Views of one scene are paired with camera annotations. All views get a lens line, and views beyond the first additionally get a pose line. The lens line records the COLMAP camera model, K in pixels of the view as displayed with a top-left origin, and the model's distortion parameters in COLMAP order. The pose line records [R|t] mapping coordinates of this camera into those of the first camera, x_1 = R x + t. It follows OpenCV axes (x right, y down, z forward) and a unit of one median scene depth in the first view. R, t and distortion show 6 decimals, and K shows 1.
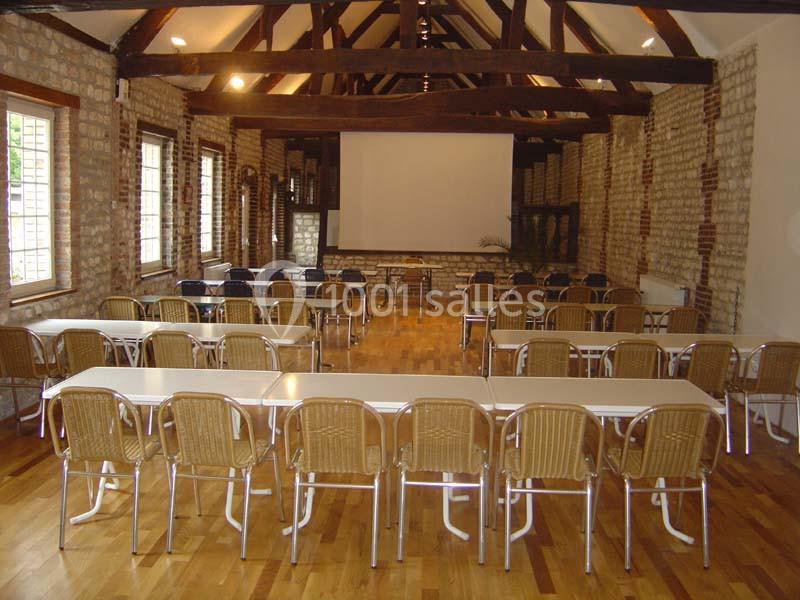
lens RADIAL K [[923.7, 0, 371.4], [0, 923.7, 297.3], [0, 0, 1]] dist [-0.134148, 0.032793]
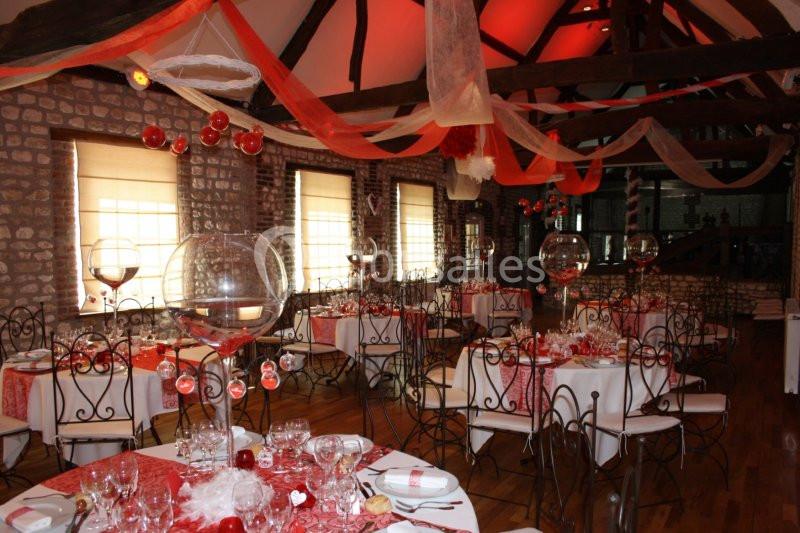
lens RADIAL K [[676.3, 0, 400.0], [0, 676.3, 266.5], [0, 0, 1]] dist [-0.130760, 0.092582]
pose [[0.883426, -0.001242, -0.468568, 0.309593], [-0.024136, 0.998548, -0.048151, -0.020534], [0.467948, 0.053847, 0.882114, 0.319848]]
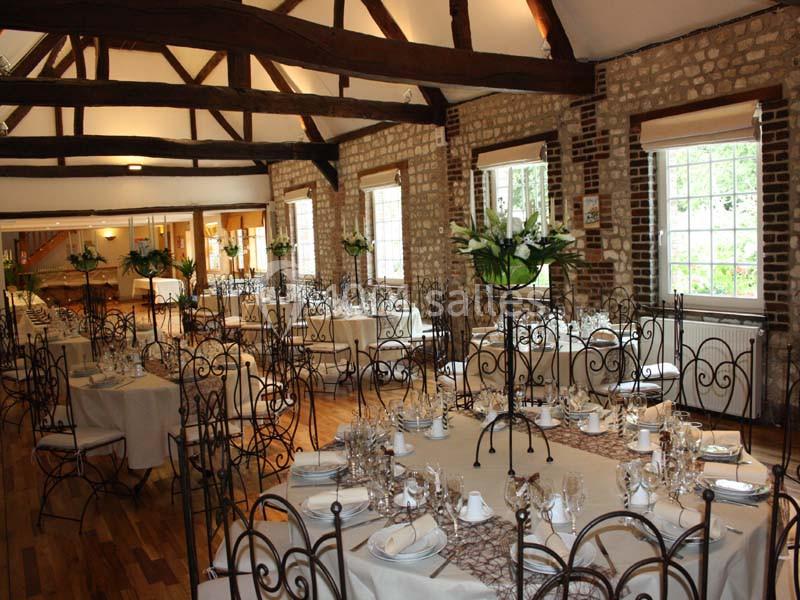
lens RADIAL K [[700.7, 0, 400.0], [0, 700.7, 300.0], [0, 0, 1]] dist [-0.137400, 0.109157]
pose [[-0.833658, 0.064203, -0.548536, 0.298220], [-0.026604, 0.987399, 0.156001, -0.155475], [0.551640, 0.144645, -0.821445, 1.776389]]
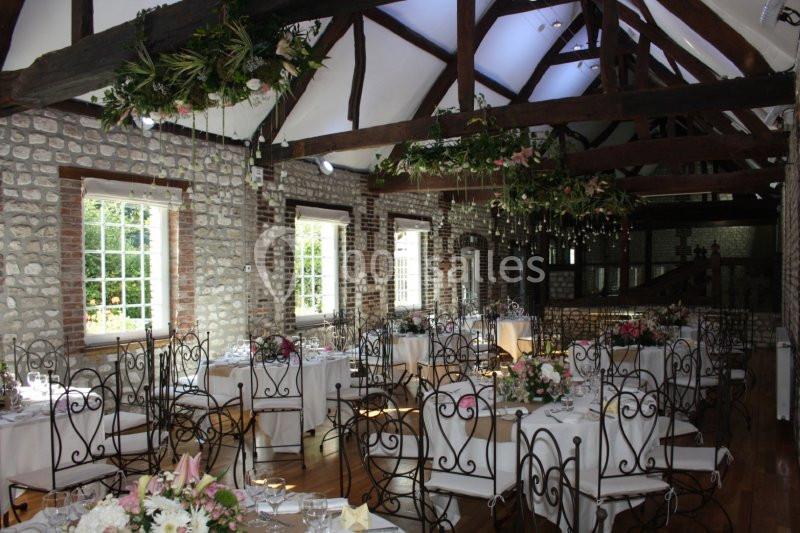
lens RADIAL K [[676.3, 0, 400.0], [0, 676.3, 266.5], [0, 0, 1]] dist [-0.130760, 0.092582]
pose [[0.887723, -0.031430, -0.459304, 0.312316], [-0.015973, 0.994963, -0.098957, -0.018913], [0.460101, 0.095183, 0.882750, 0.301235]]
